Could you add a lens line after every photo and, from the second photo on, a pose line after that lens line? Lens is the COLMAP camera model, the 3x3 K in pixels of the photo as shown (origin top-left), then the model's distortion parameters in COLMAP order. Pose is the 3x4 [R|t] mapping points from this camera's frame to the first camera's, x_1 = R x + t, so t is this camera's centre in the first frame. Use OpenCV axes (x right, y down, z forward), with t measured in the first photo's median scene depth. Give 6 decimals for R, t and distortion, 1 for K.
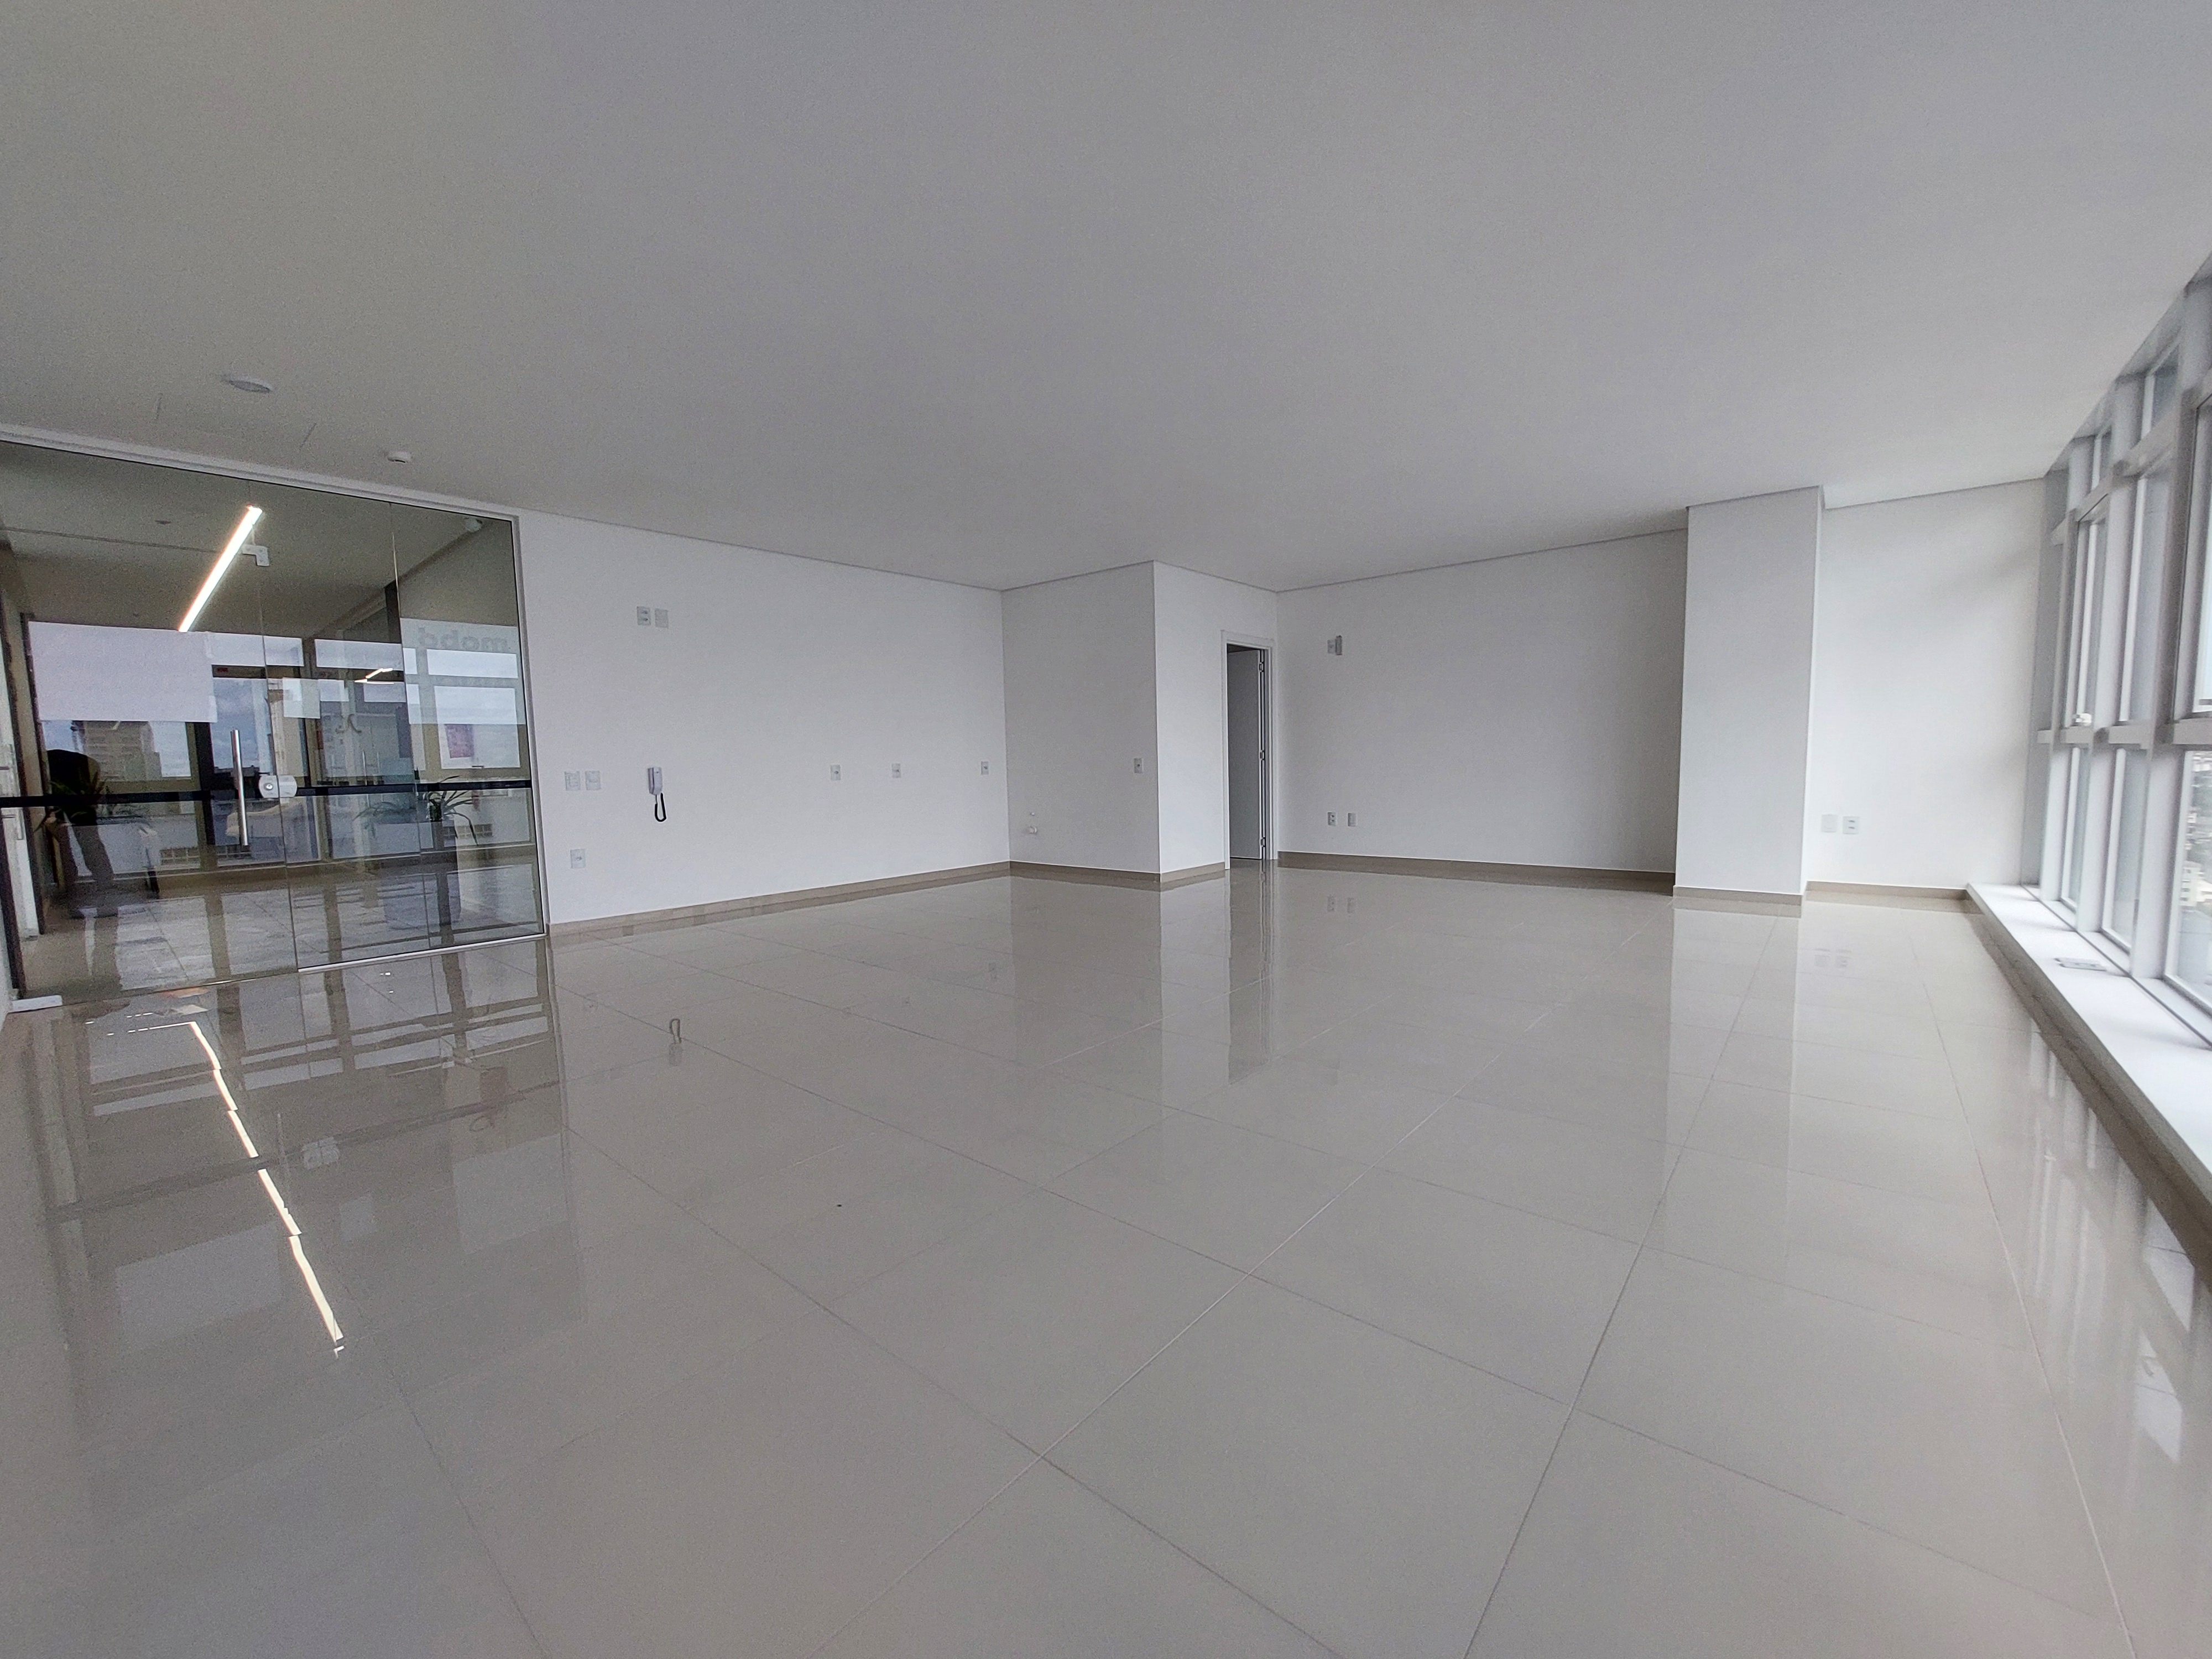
lens RADIAL K [[879.7, 0, 1115.9], [0, 879.7, 837.4], [0, 0, 1]] dist [-0.014521, -0.000088]
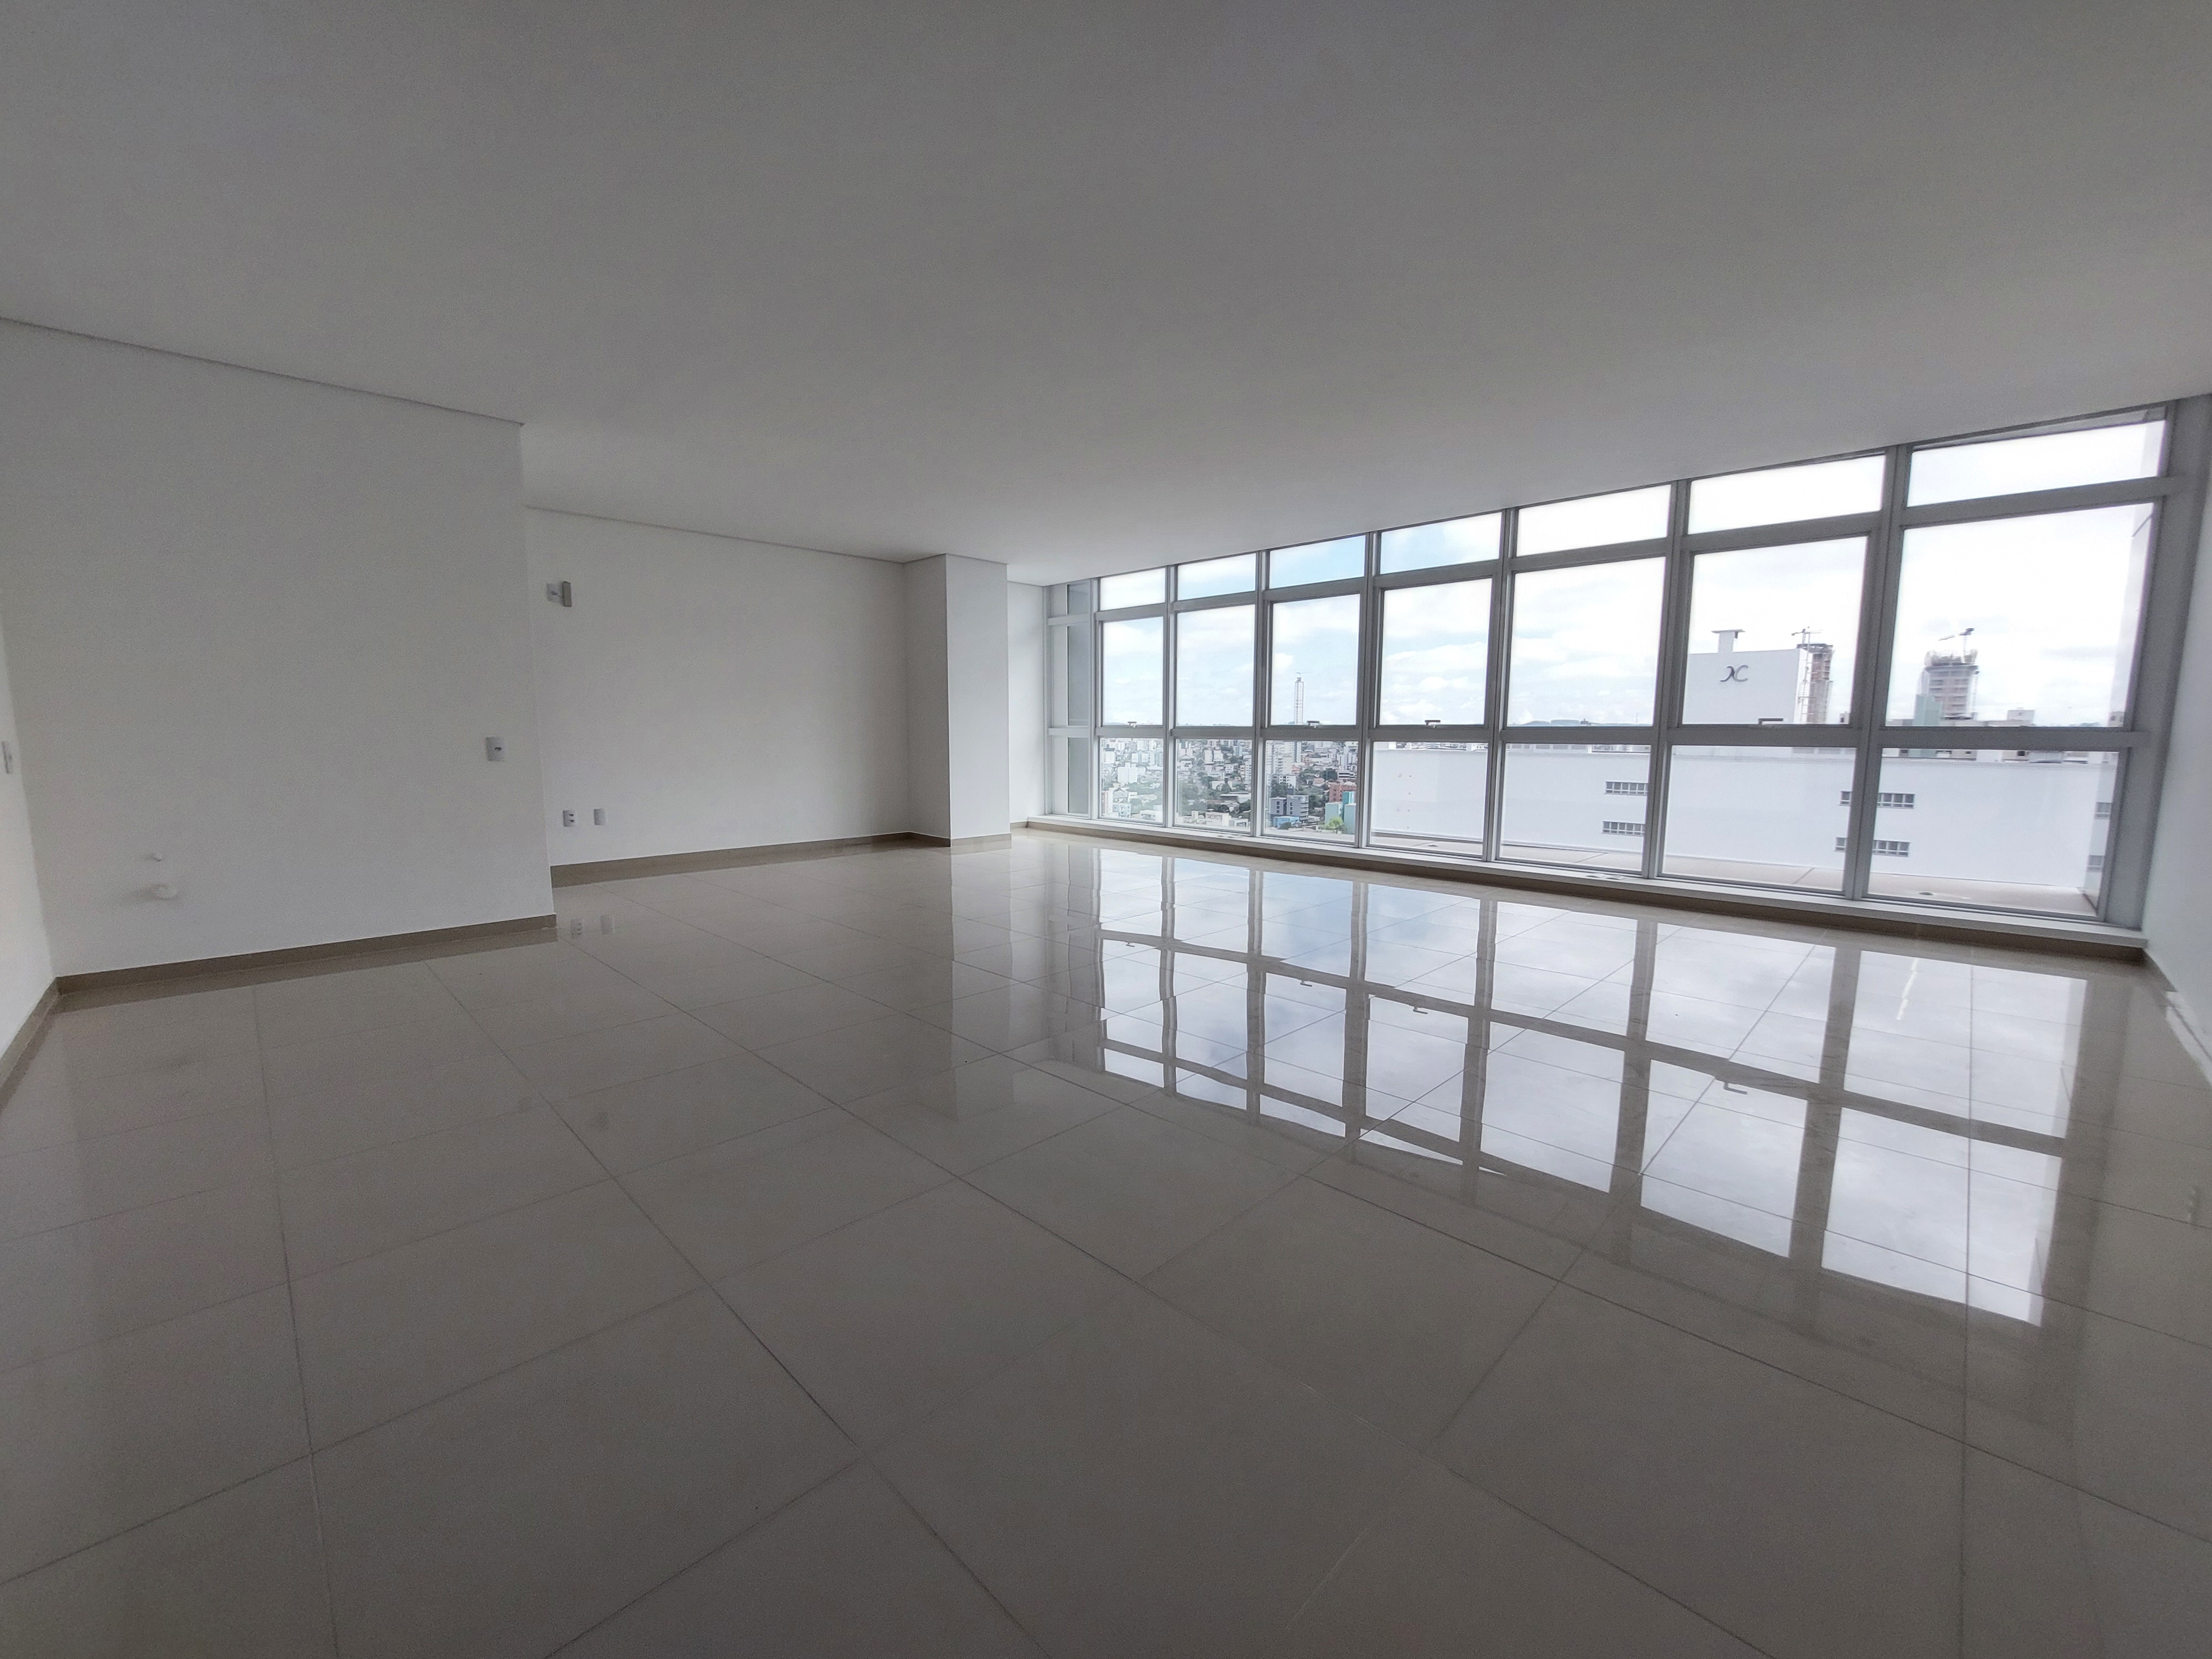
lens RADIAL K [[879.7, 0, 1115.9], [0, 879.7, 837.4], [0, 0, 1]] dist [-0.014521, -0.000088]
pose [[0.078931, -0.100371, 0.991814, -0.494964], [0.089103, 0.991646, 0.093263, -0.034576], [-0.992890, 0.081013, 0.087215, 0.470088]]
